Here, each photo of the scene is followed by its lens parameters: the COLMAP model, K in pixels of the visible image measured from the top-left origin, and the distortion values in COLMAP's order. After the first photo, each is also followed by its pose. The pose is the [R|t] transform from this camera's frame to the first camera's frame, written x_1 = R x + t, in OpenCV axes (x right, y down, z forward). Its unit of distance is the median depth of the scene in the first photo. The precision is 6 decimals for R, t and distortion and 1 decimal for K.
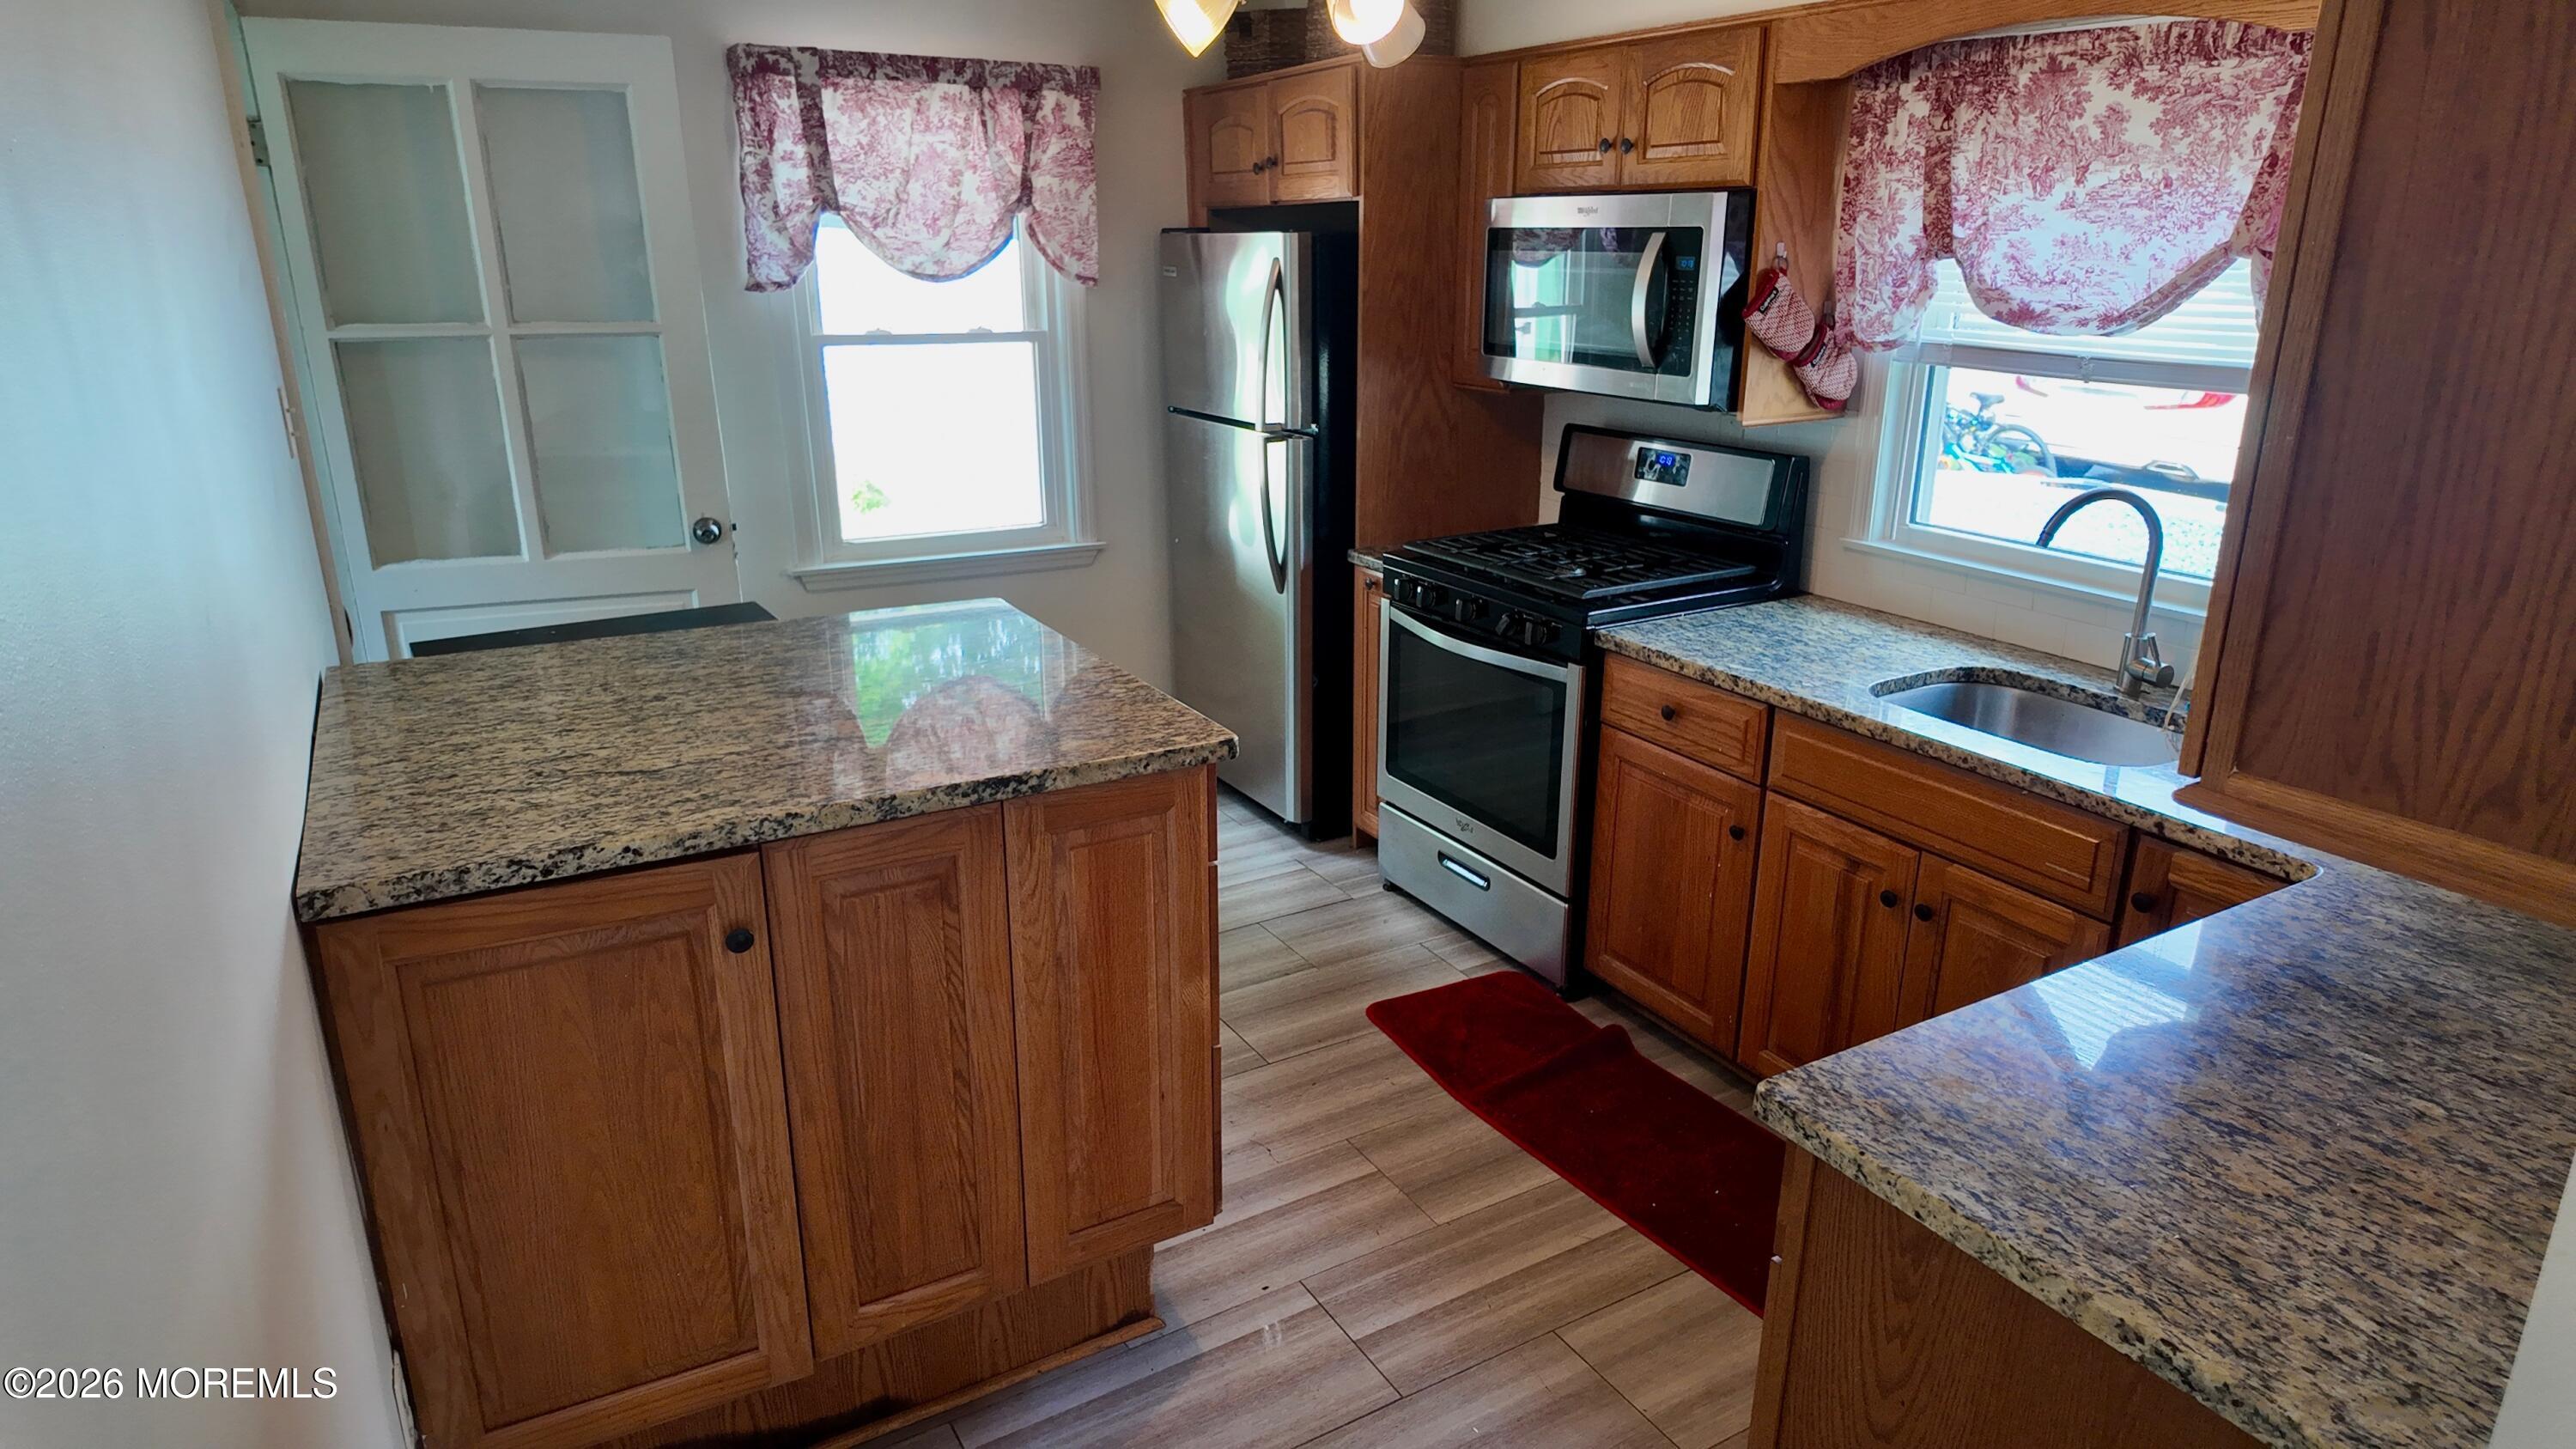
lens RADIAL K [[1504.2, 0, 1273.8], [0, 1504.2, 728.4], [0, 0, 1]] dist [0.017651, -0.023520]
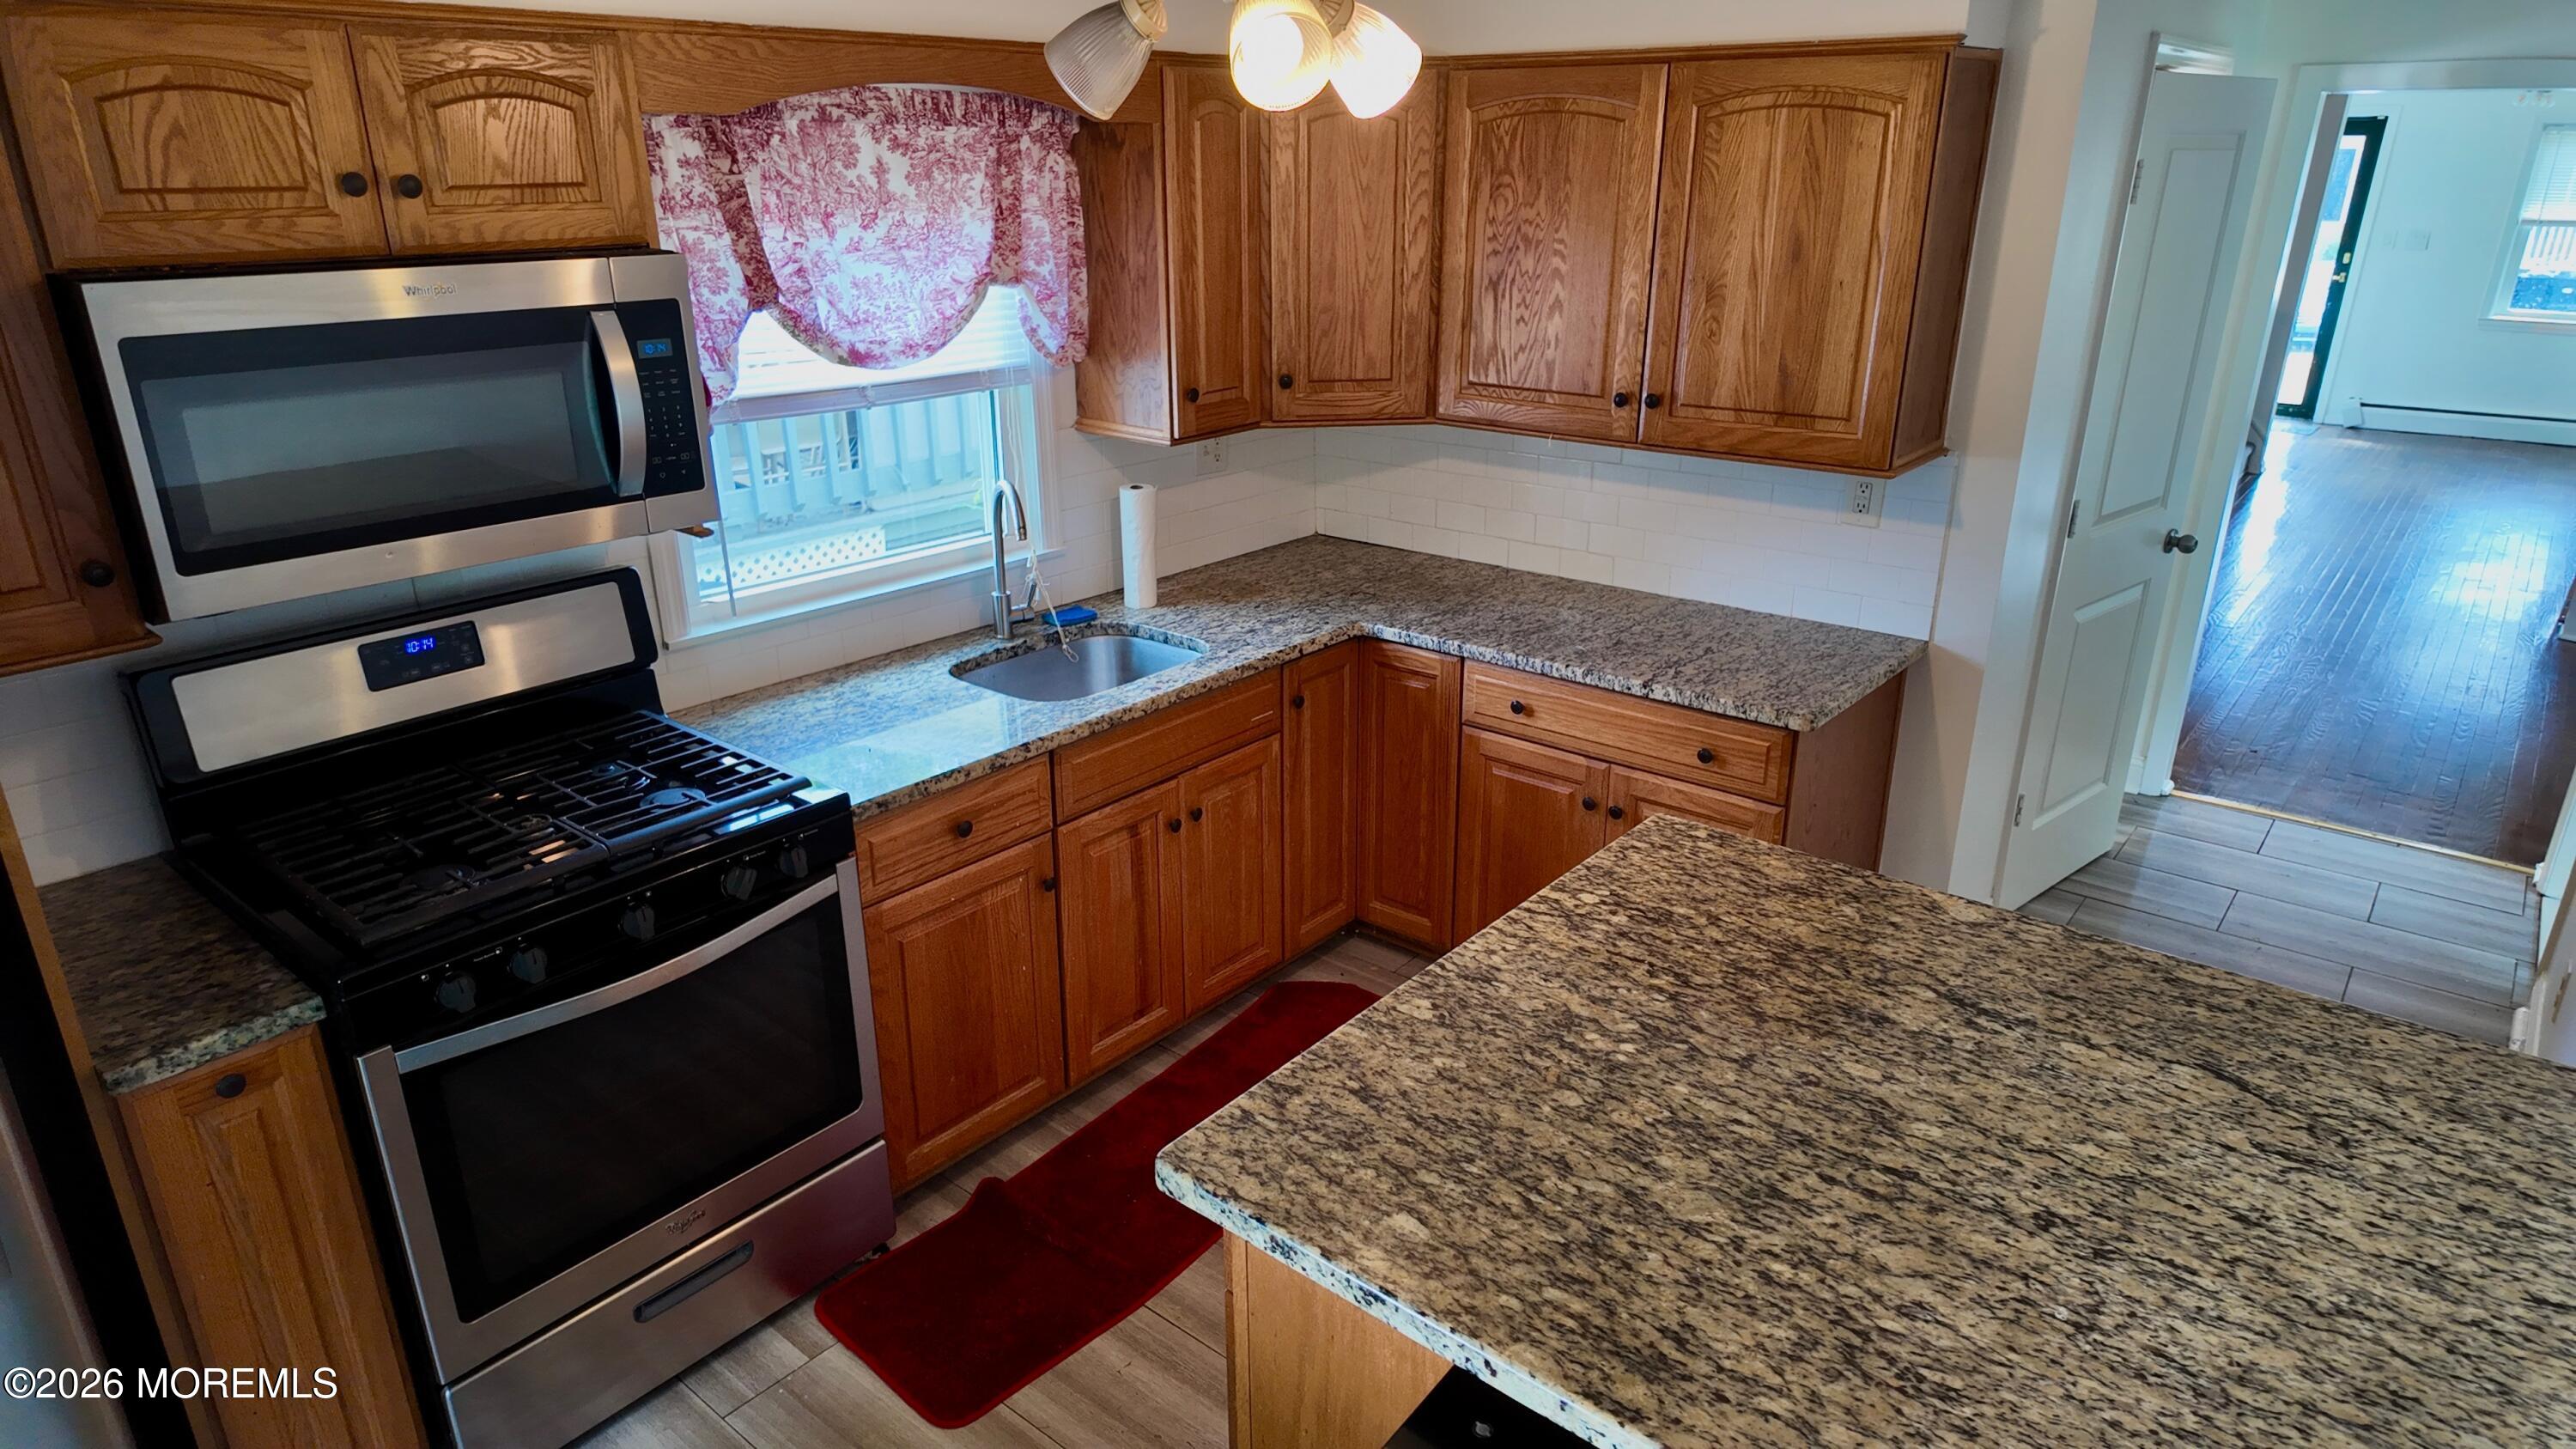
lens RADIAL K [[1504.2, 0, 1282.7], [0, 1504.2, 741.1], [0, 0, 1]] dist [0.017651, -0.023520]
pose [[-0.345010, -0.341010, 0.874460, -0.635042], [0.297232, 0.844021, 0.446410, -0.444753], [-0.890293, 0.413933, -0.189836, 1.091081]]
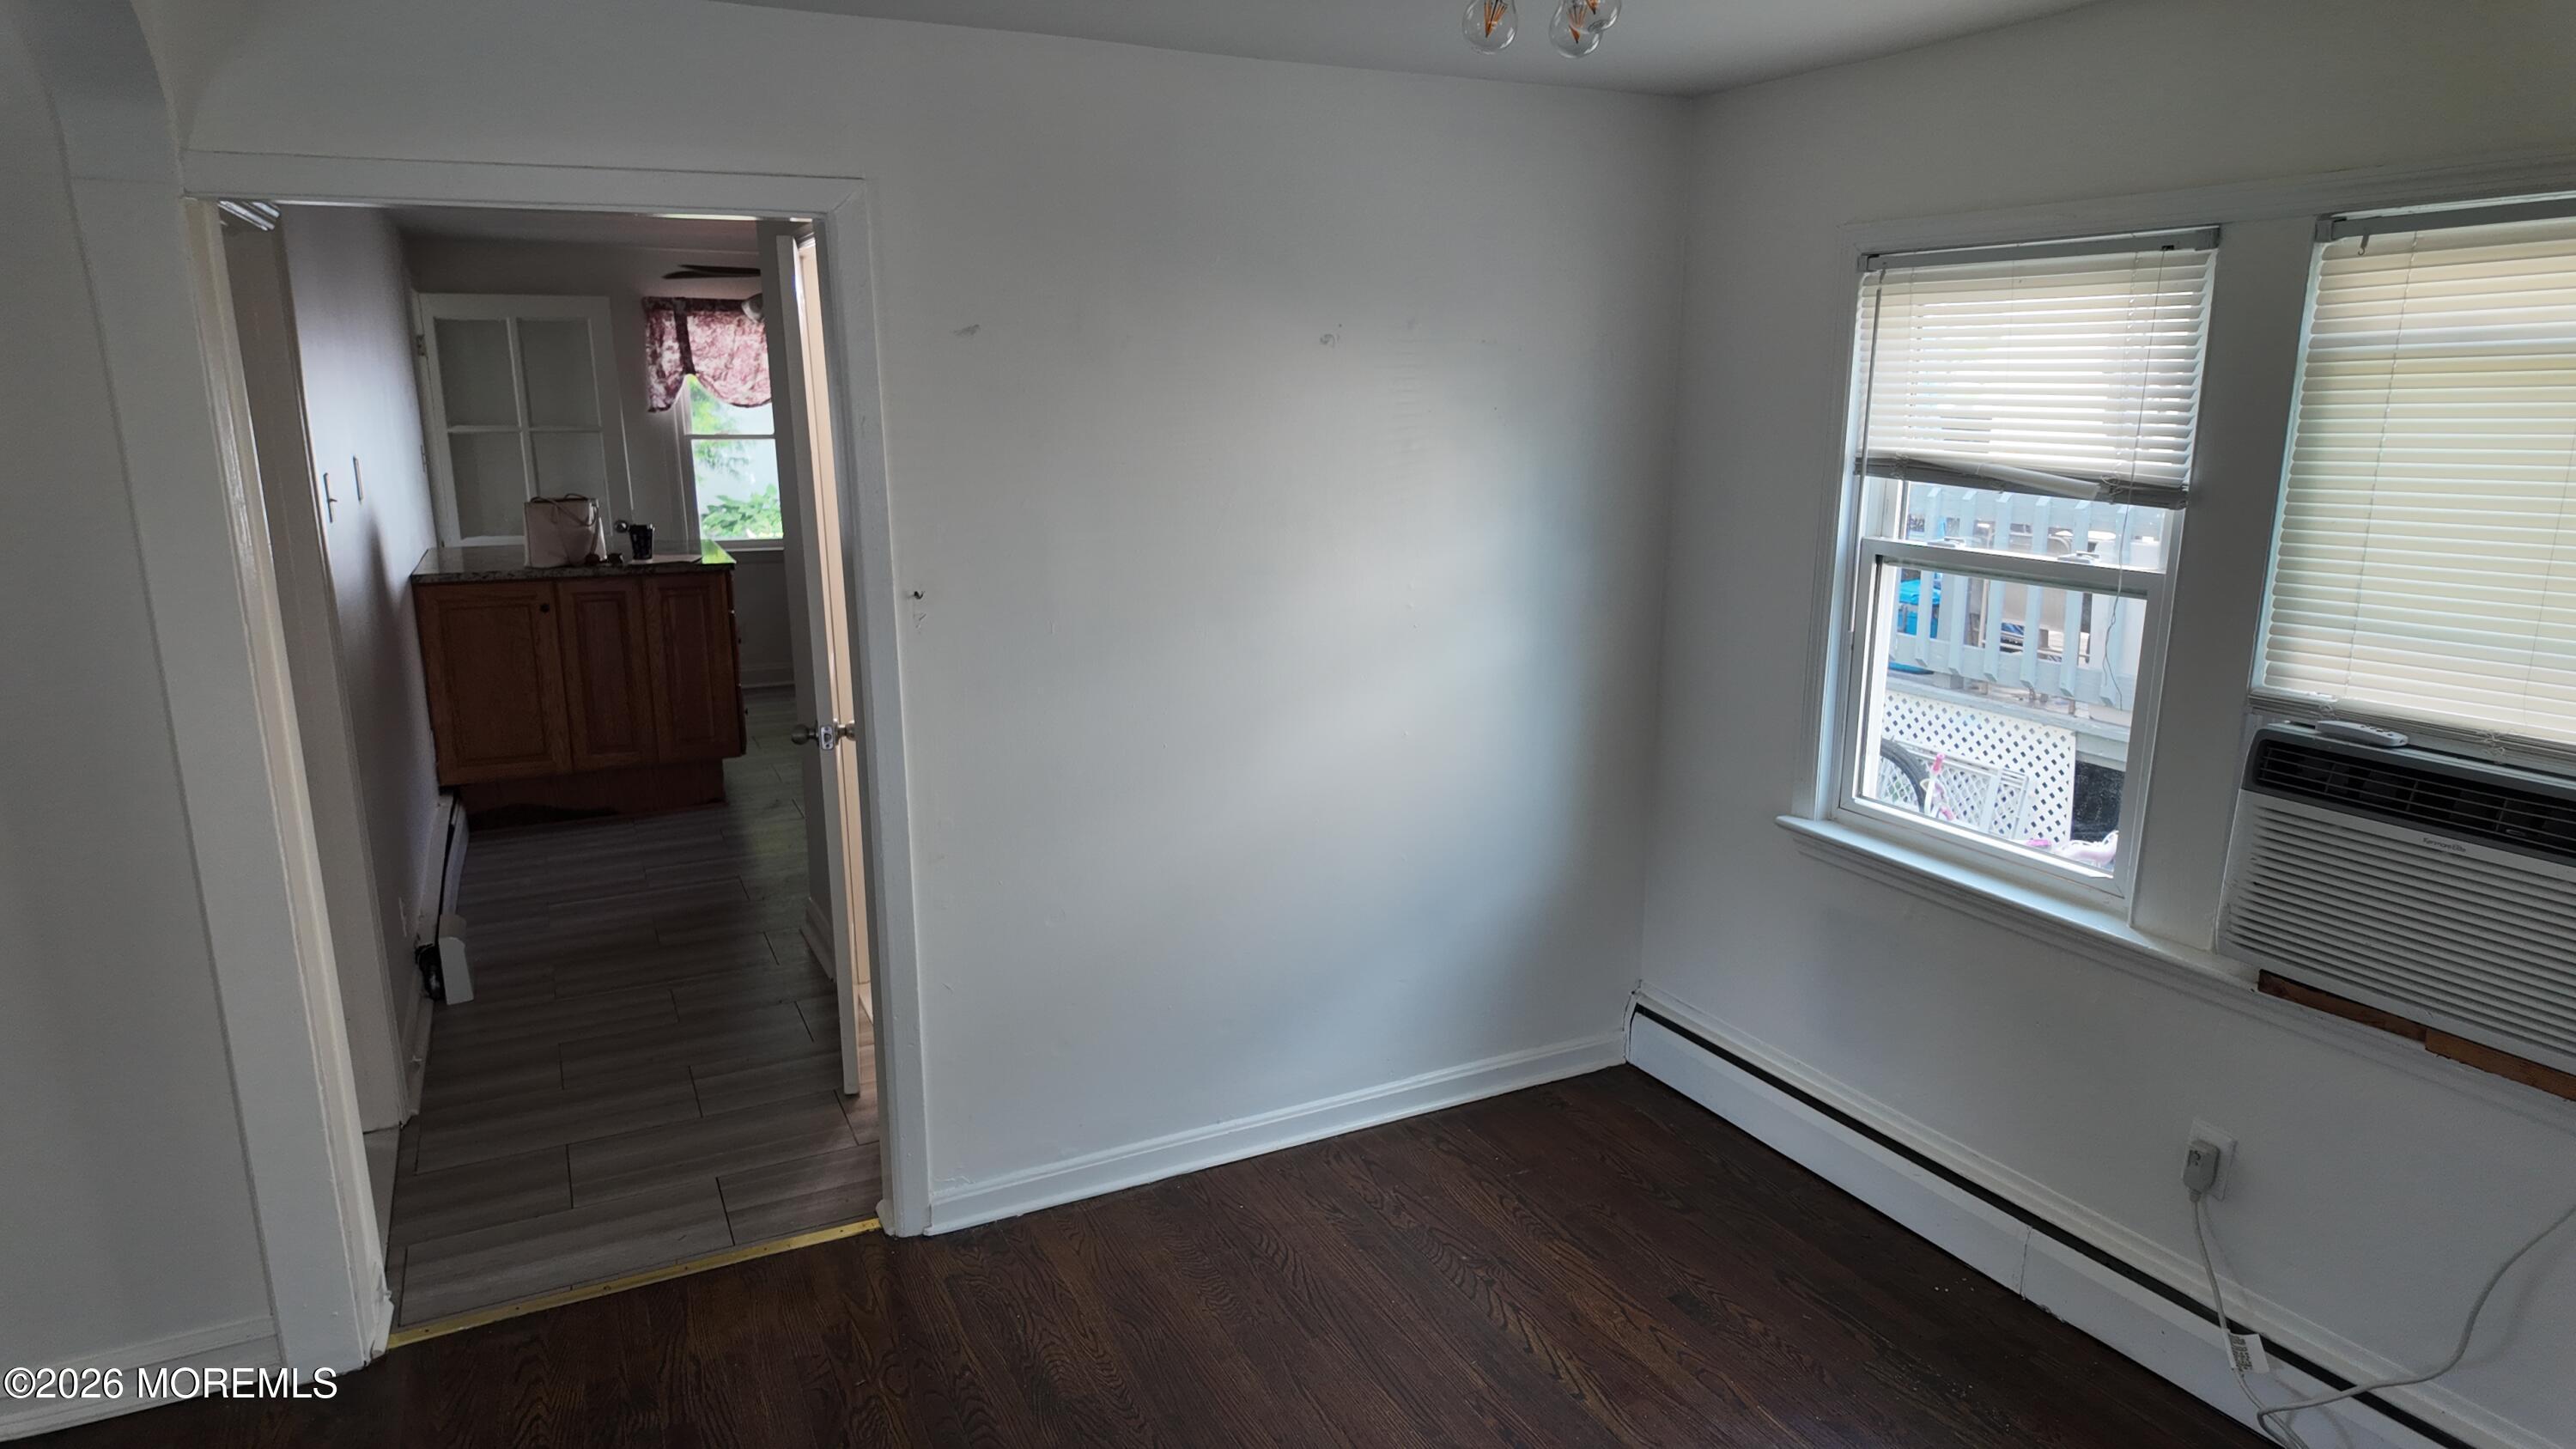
lens RADIAL K [[1504.2, 0, 1292.5], [0, 1504.2, 731.9], [0, 0, 1]] dist [0.017651, -0.023520]
pose [[0.997814, 0.016387, -0.064018, 0.965463], [-0.021493, 0.996570, -0.079909, 0.420174], [0.062489, 0.081110, 0.994744, -1.382713]]
